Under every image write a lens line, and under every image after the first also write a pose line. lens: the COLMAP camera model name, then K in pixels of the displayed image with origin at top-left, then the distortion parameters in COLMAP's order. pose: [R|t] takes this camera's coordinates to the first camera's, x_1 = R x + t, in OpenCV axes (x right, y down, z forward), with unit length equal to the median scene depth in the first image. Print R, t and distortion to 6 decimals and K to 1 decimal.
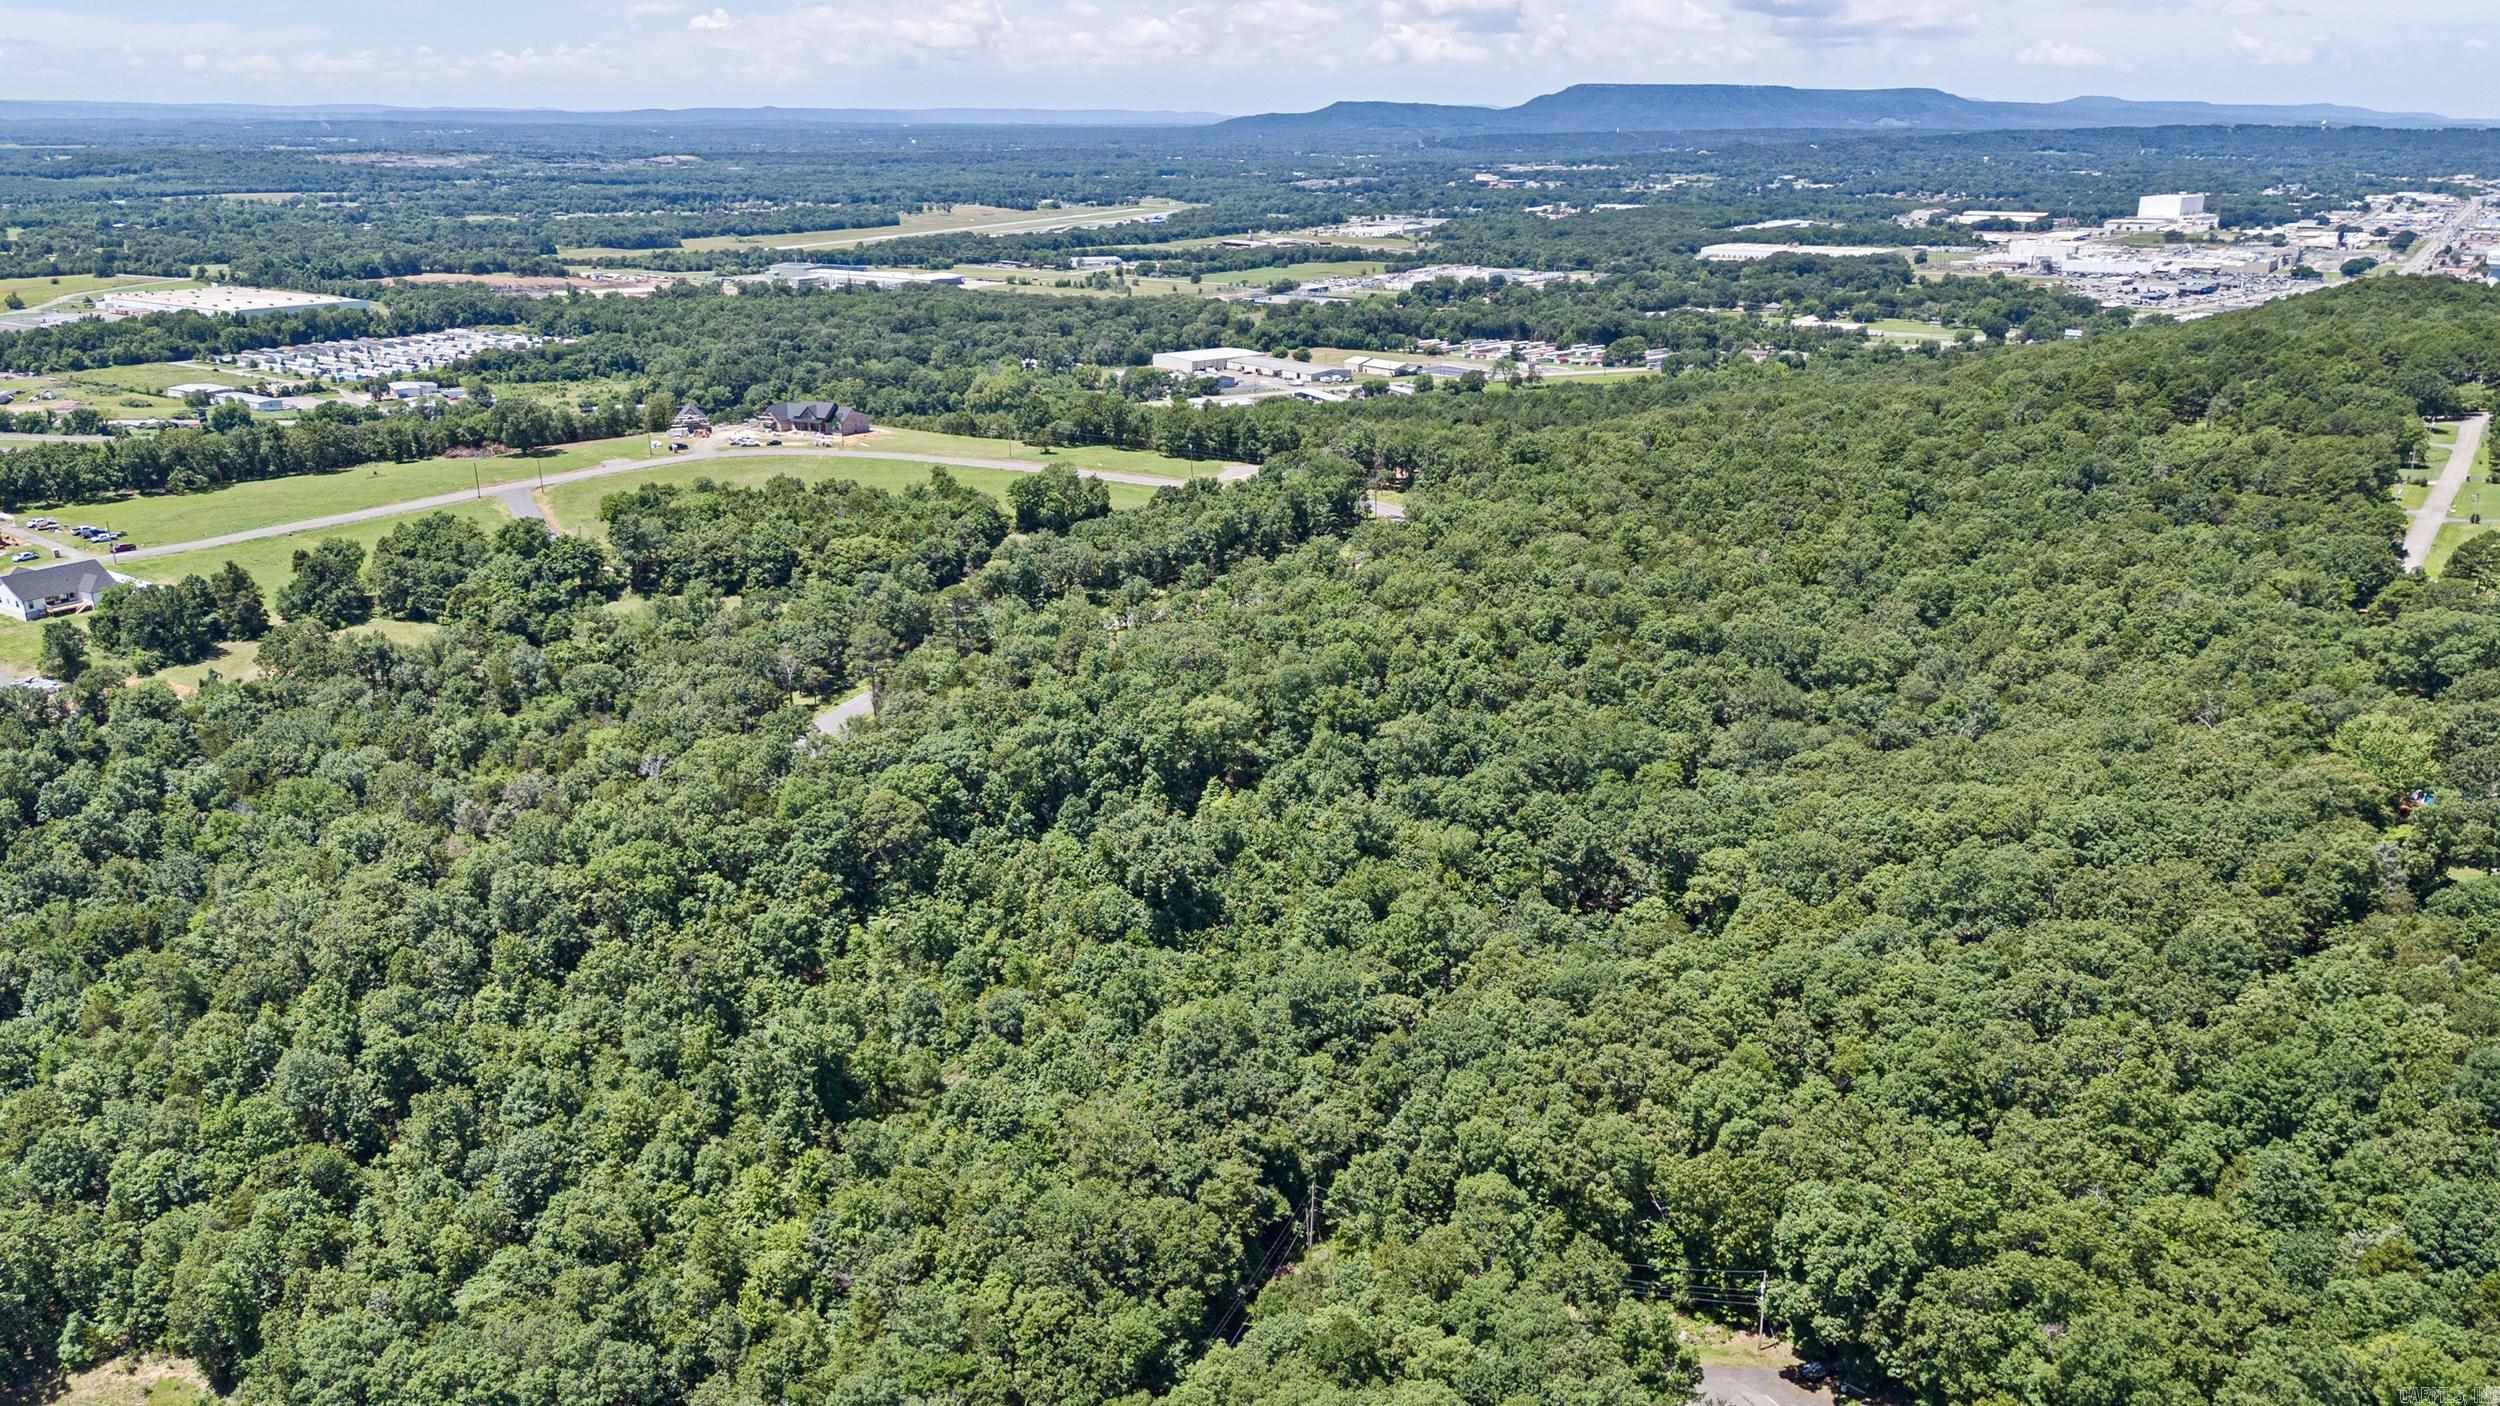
lens RADIAL K [[1812.2, 0, 1250.0], [0, 1812.2, 703.0], [0, 0, 1]] dist [0.063536, -0.082356]
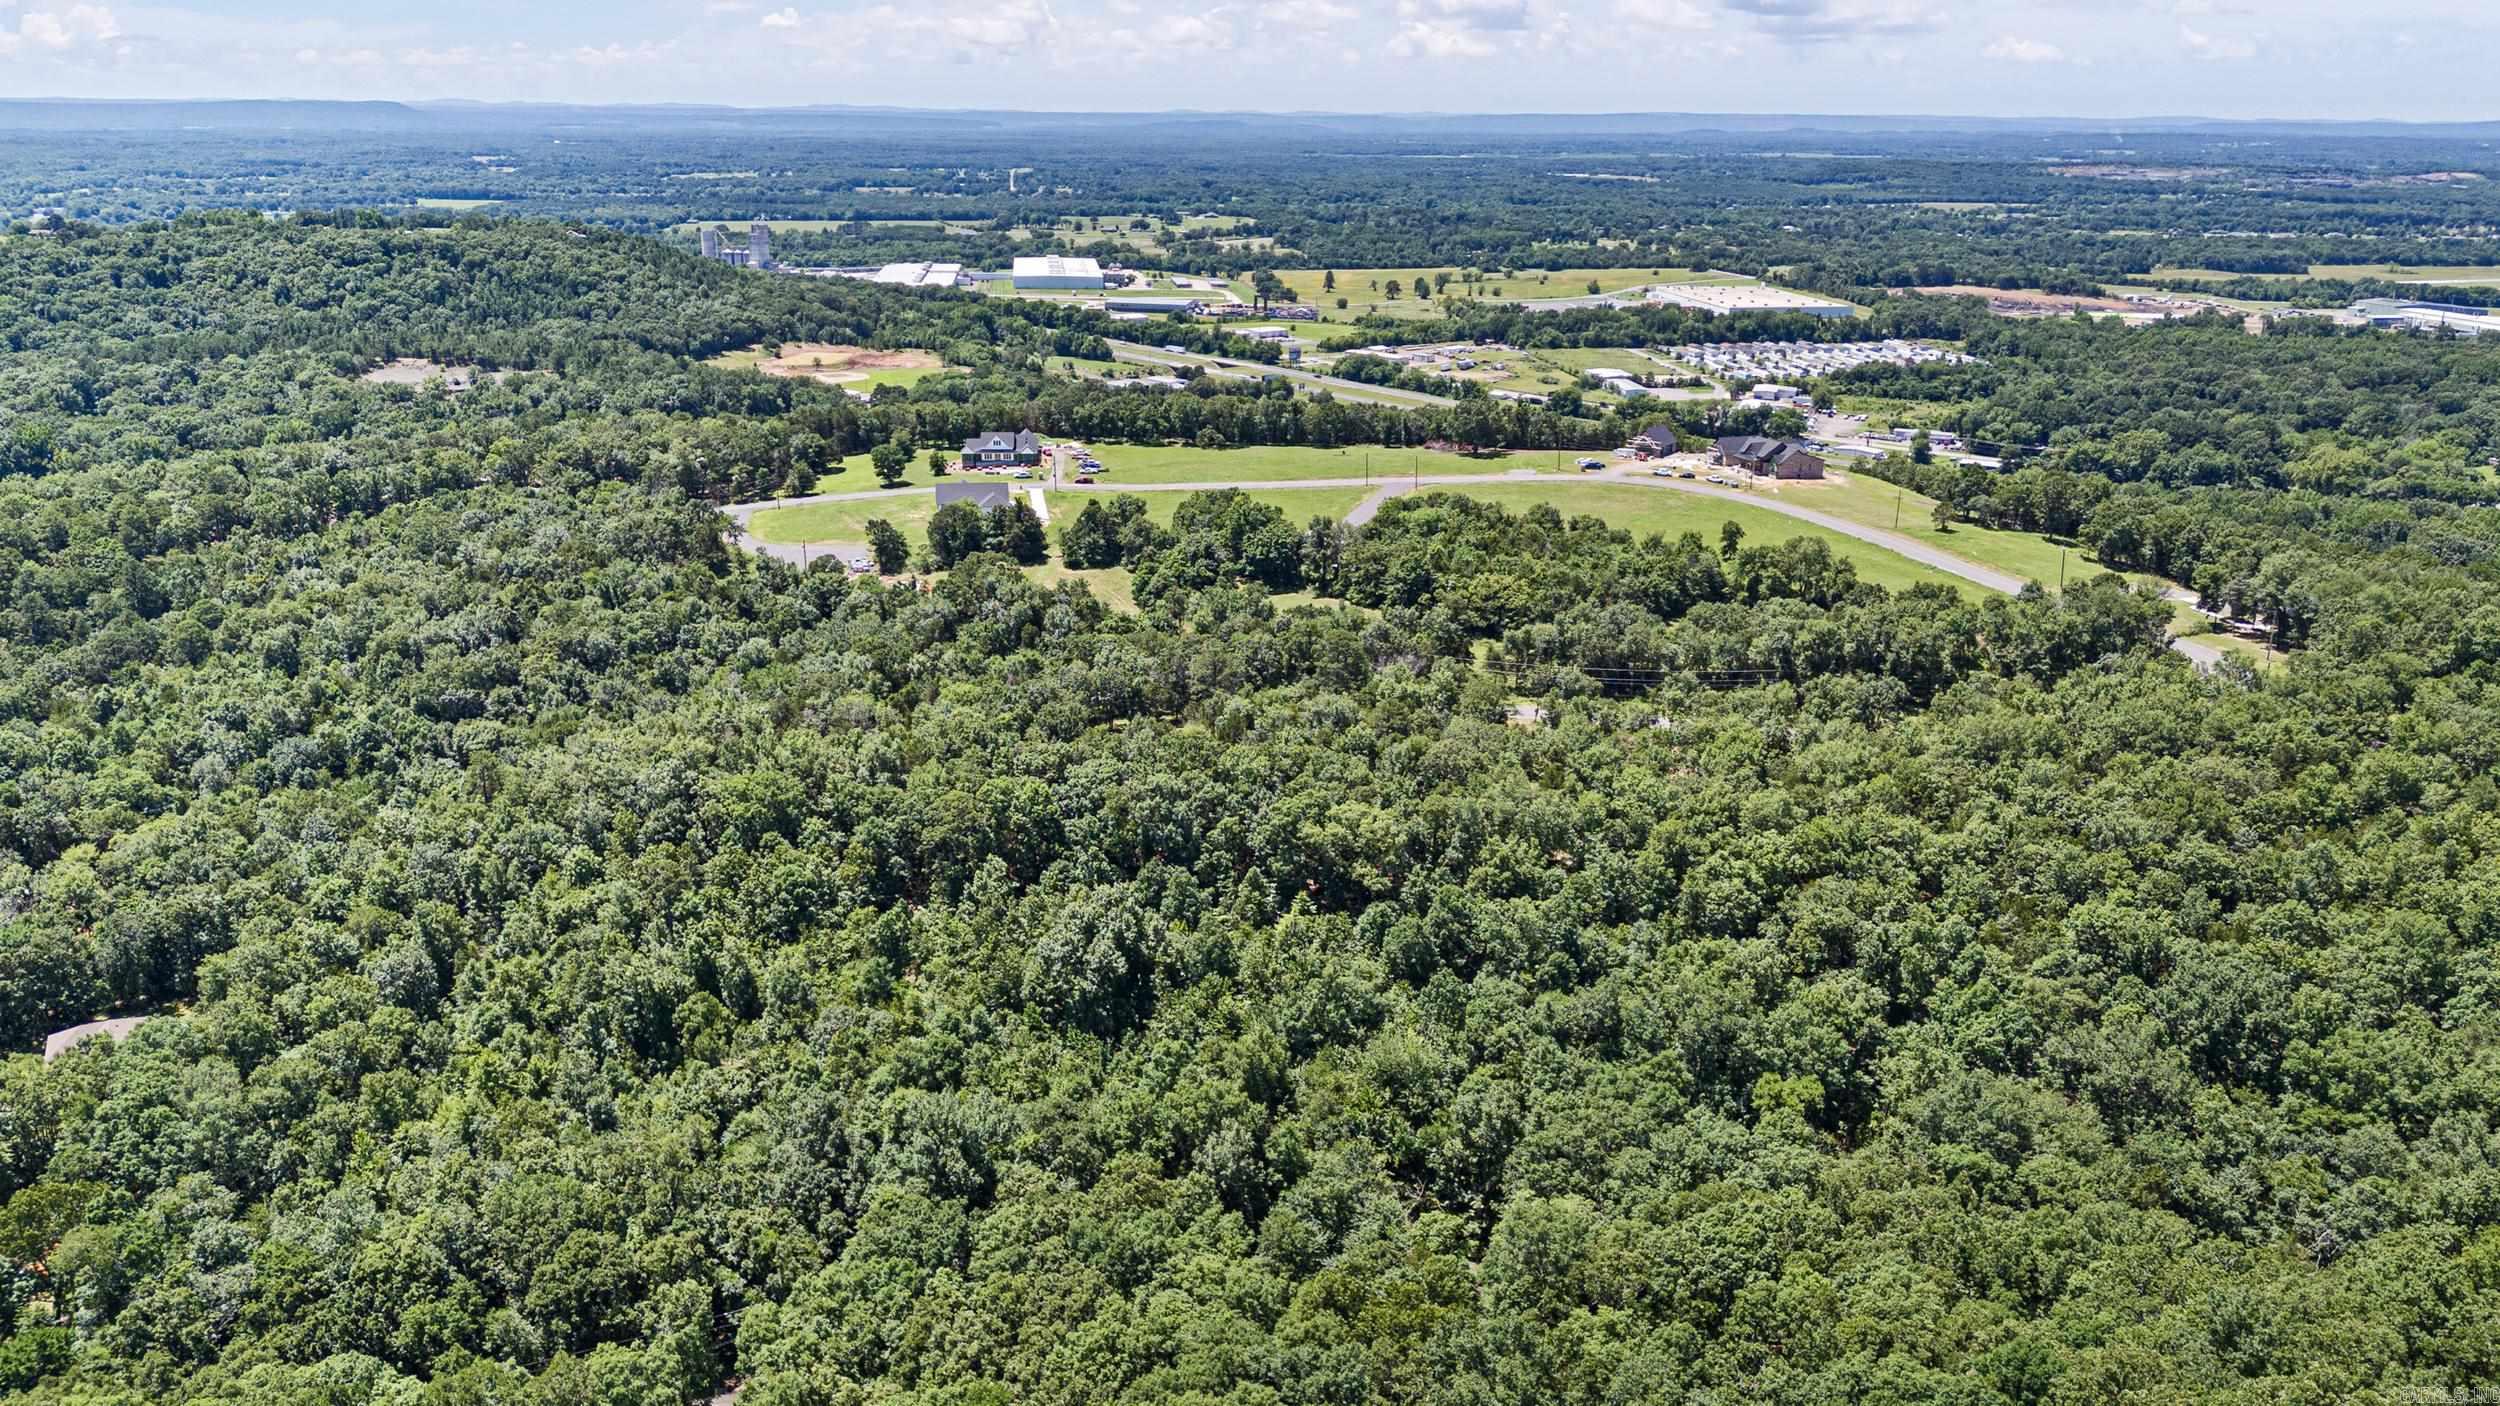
lens RADIAL K [[1812.2, 0, 1250.0], [0, 1812.2, 703.0], [0, 0, 1]] dist [0.063536, -0.082356]
pose [[0.648054, 0.231252, -0.725637, 0.110676], [-0.235761, 0.966899, 0.097586, -0.024245], [0.724184, 0.107836, 0.681123, 0.073913]]
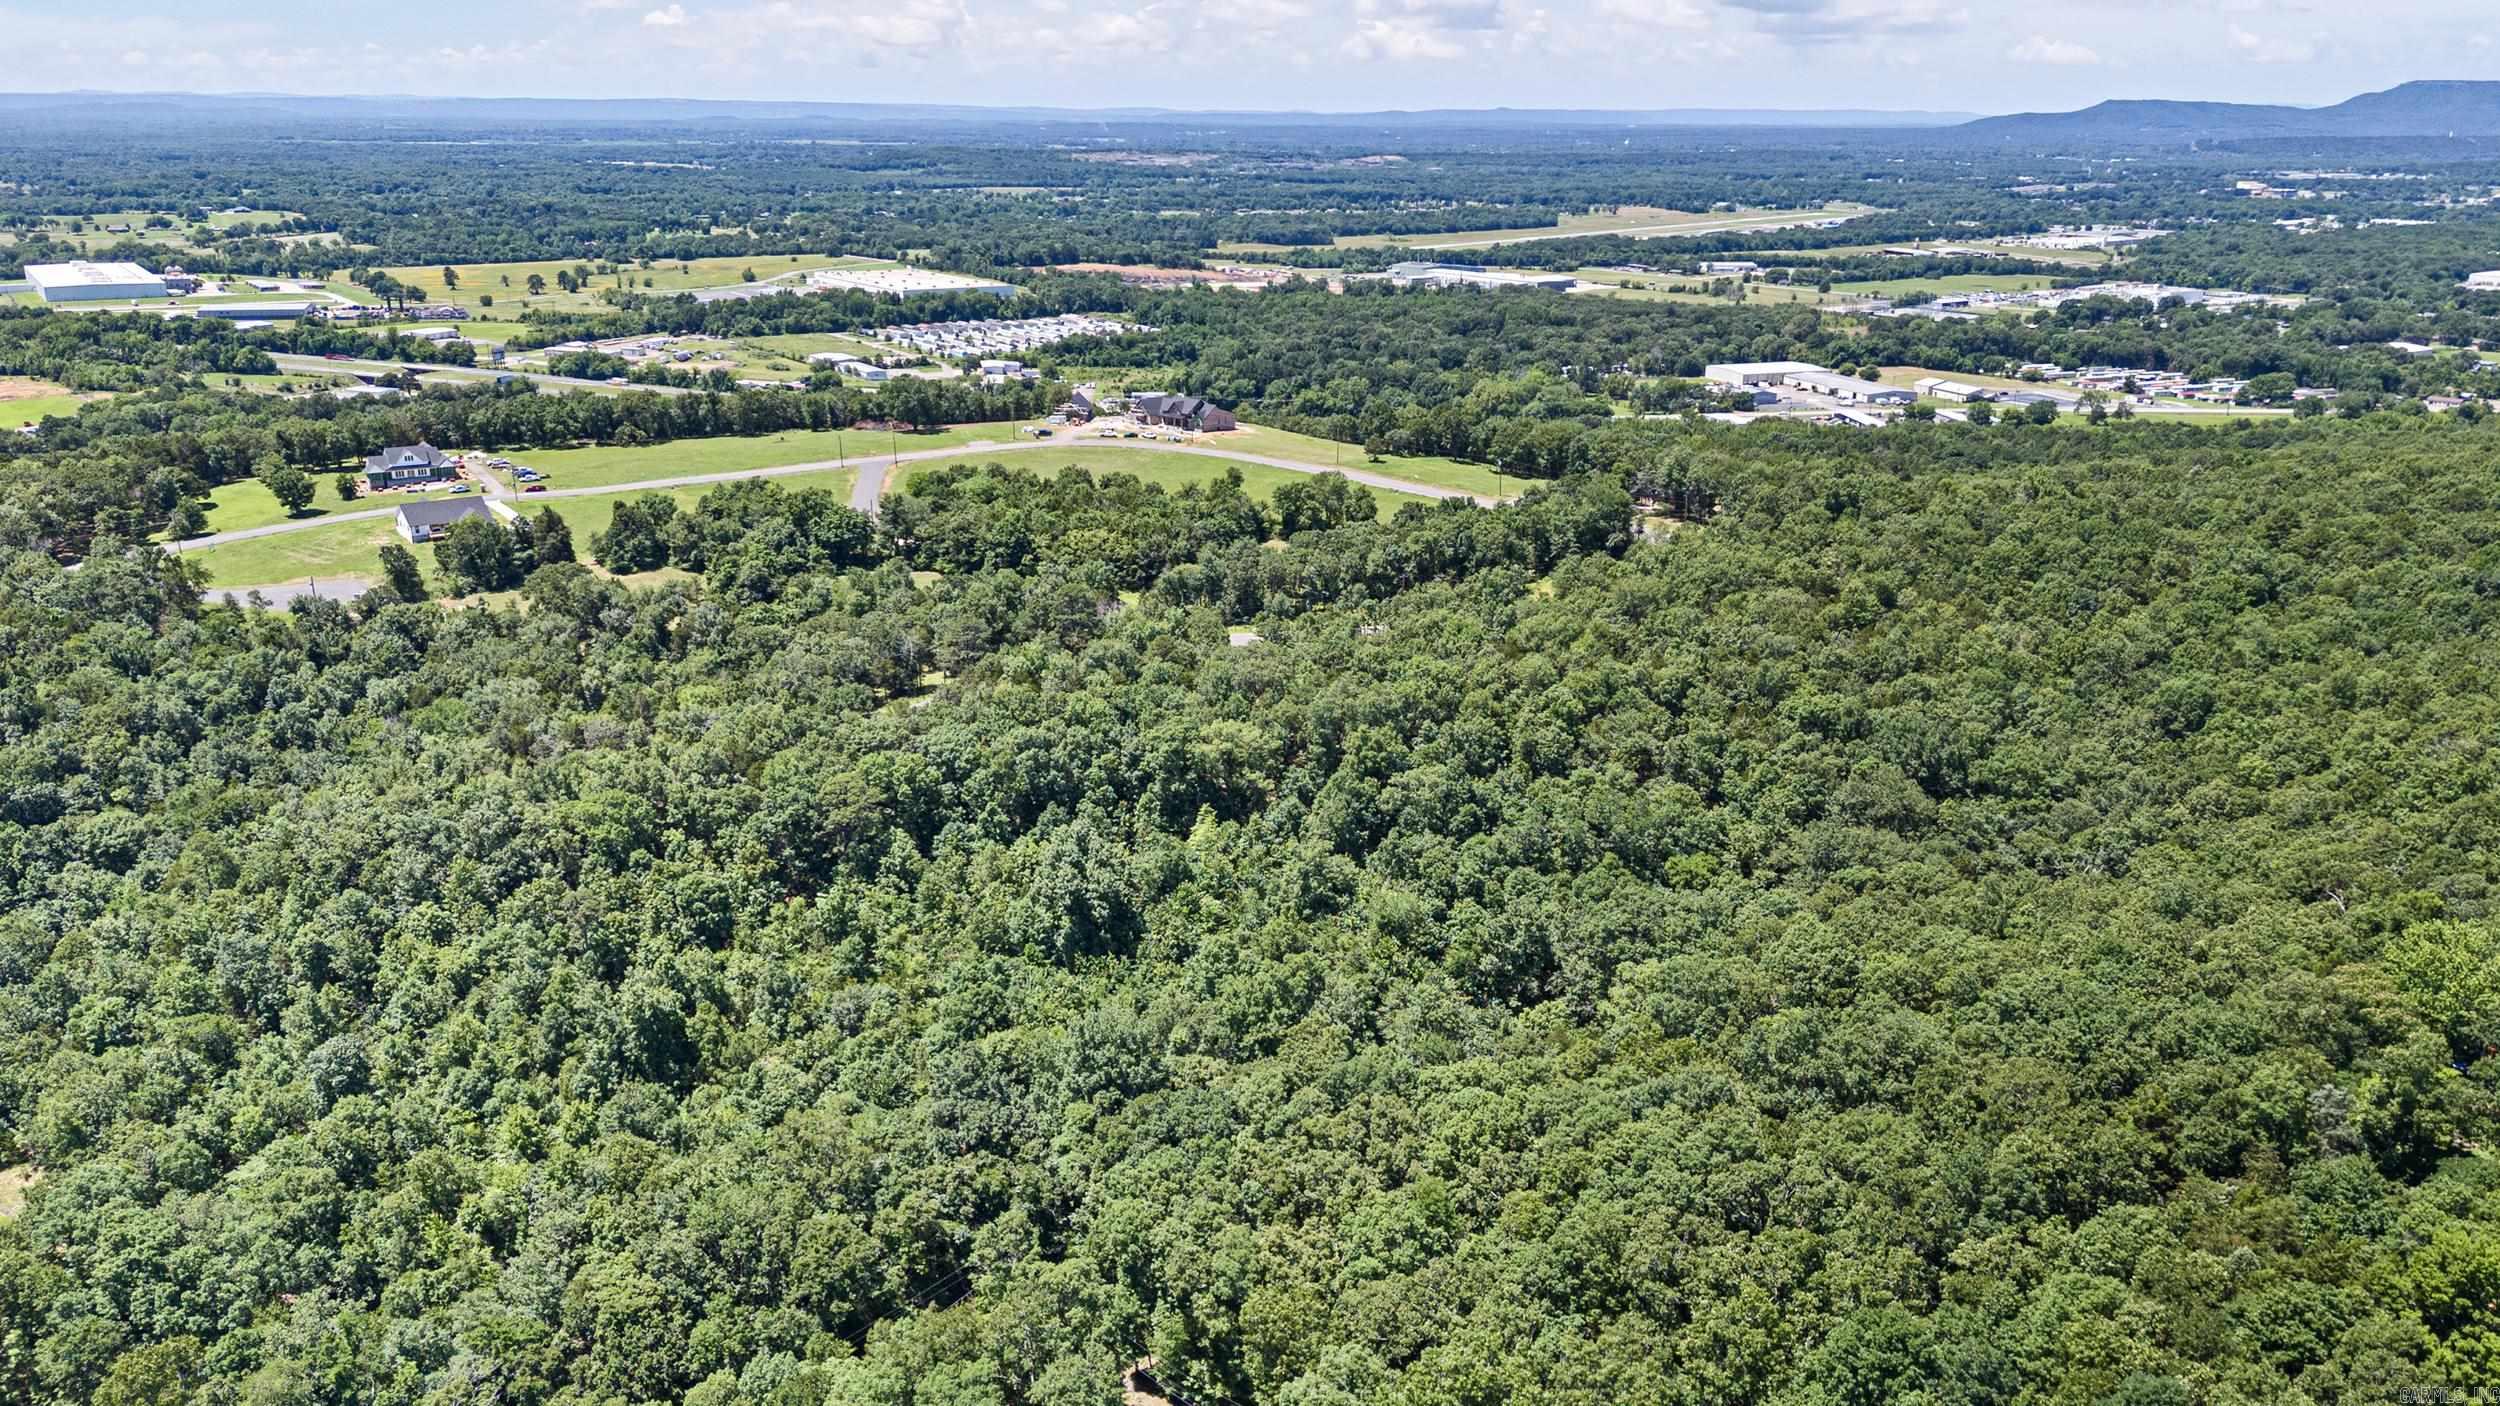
lens RADIAL K [[1812.2, 0, 1250.0], [0, 1812.2, 703.0], [0, 0, 1]] dist [0.063536, -0.082356]
pose [[0.932863, 0.113290, -0.341953, 0.063172], [-0.113482, 0.993348, 0.019515, -0.006605], [0.341890, 0.020601, 0.939514, 0.019178]]
